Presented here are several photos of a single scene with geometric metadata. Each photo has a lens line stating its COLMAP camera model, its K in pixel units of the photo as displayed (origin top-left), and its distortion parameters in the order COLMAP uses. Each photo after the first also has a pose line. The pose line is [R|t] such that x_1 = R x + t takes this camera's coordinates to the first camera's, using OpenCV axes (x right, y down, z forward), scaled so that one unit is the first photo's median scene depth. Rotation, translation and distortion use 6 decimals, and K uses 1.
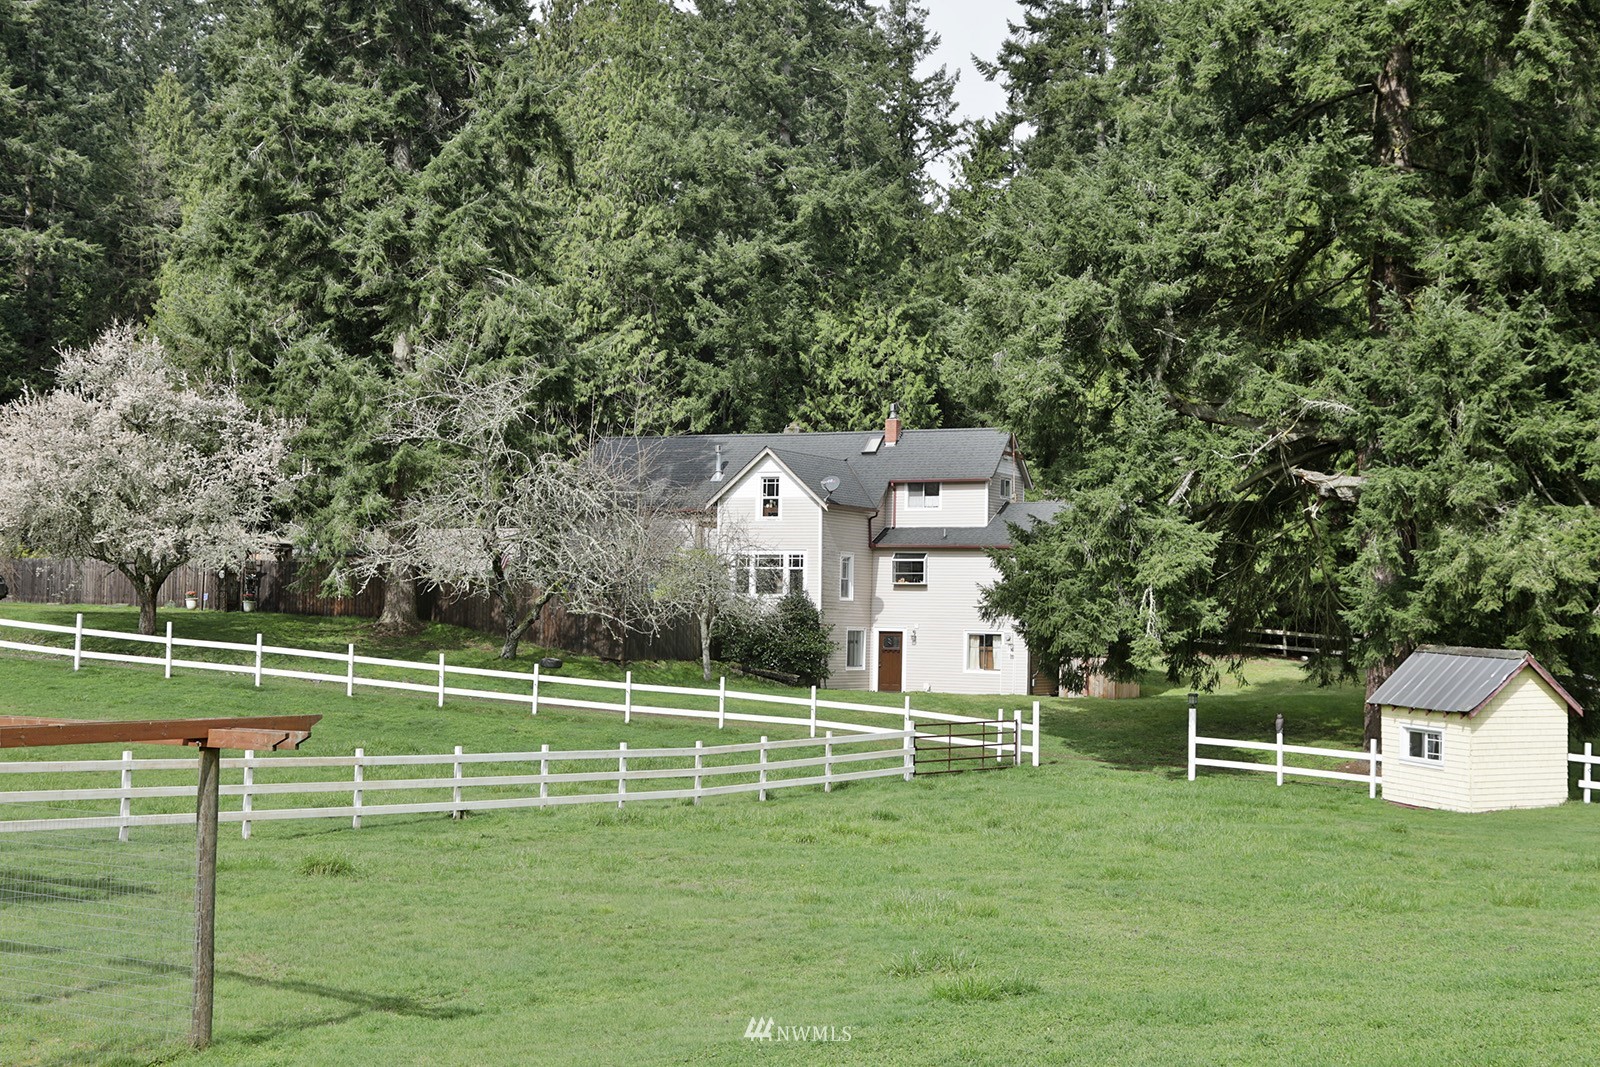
lens RADIAL K [[2234.9, 0, 800.0], [0, 2234.9, 533.5], [0, 0, 1]] dist [0.033912, 0.088898]
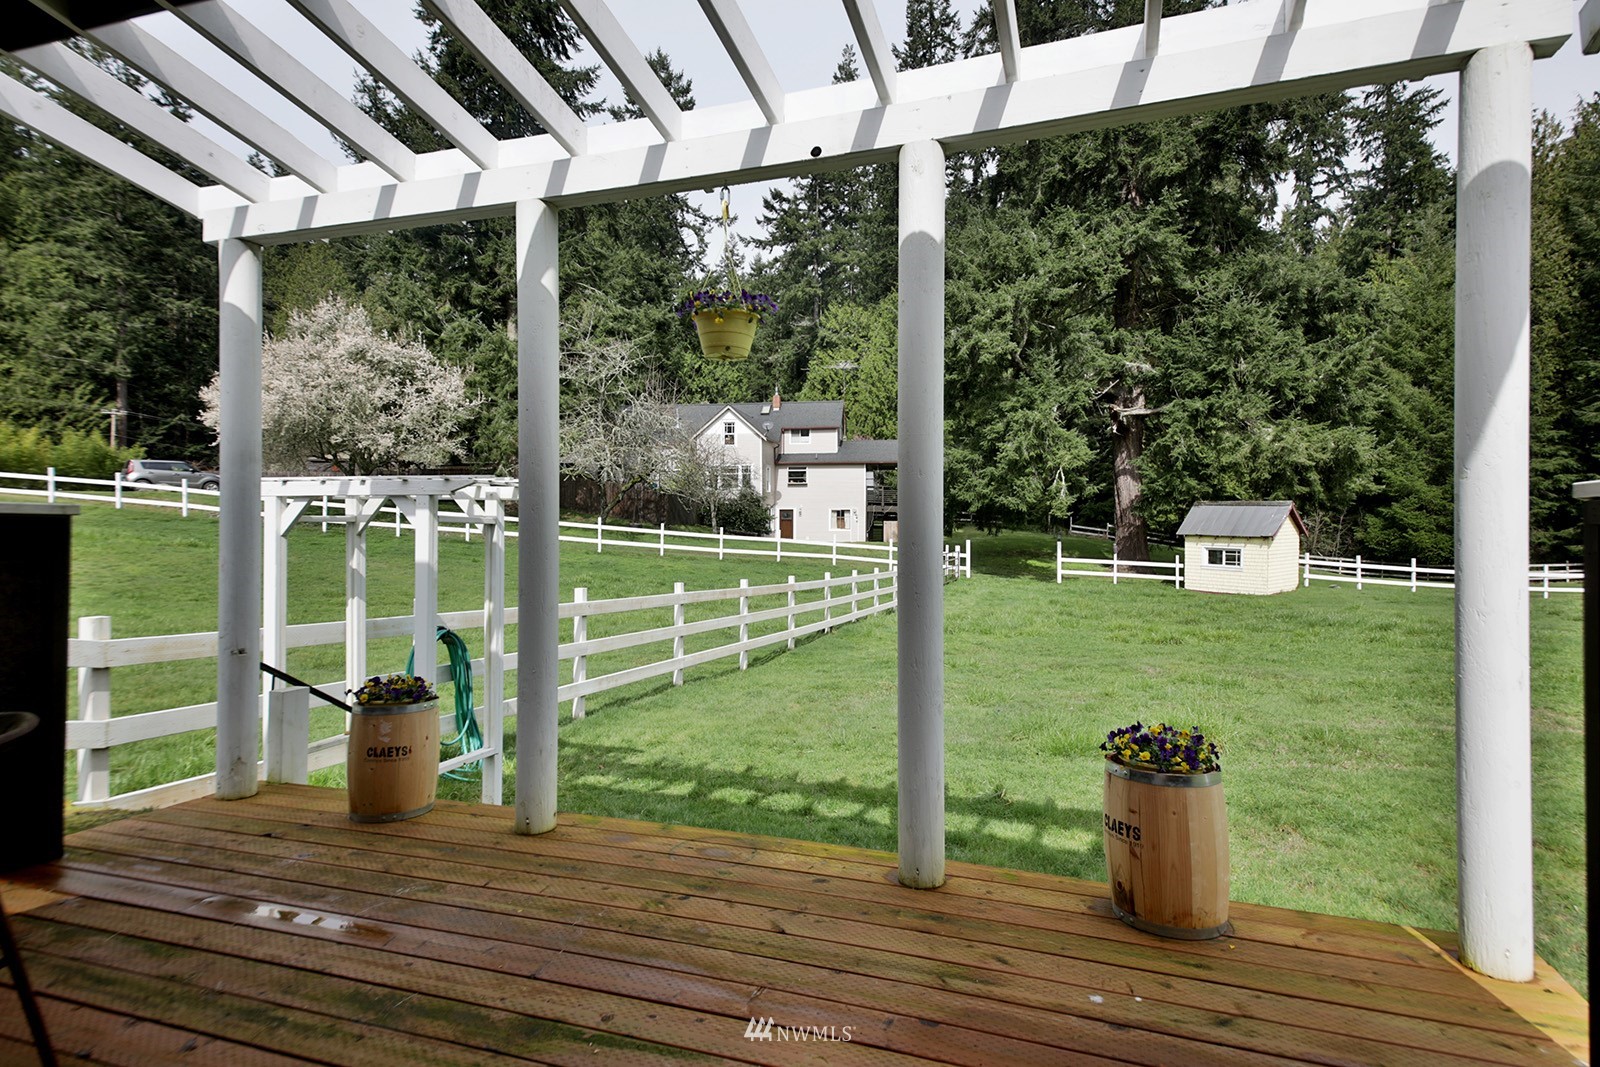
lens RADIAL K [[866.4, 0, 800.0], [0, 866.4, 533.5], [0, 0, 1]] dist [0.035746, 0.000237]
pose [[0.951715, -0.018792, 0.306407, -0.183838], [0.004118, 0.998816, 0.048465, 0.031803], [-0.306955, -0.044863, 0.950666, 0.348181]]
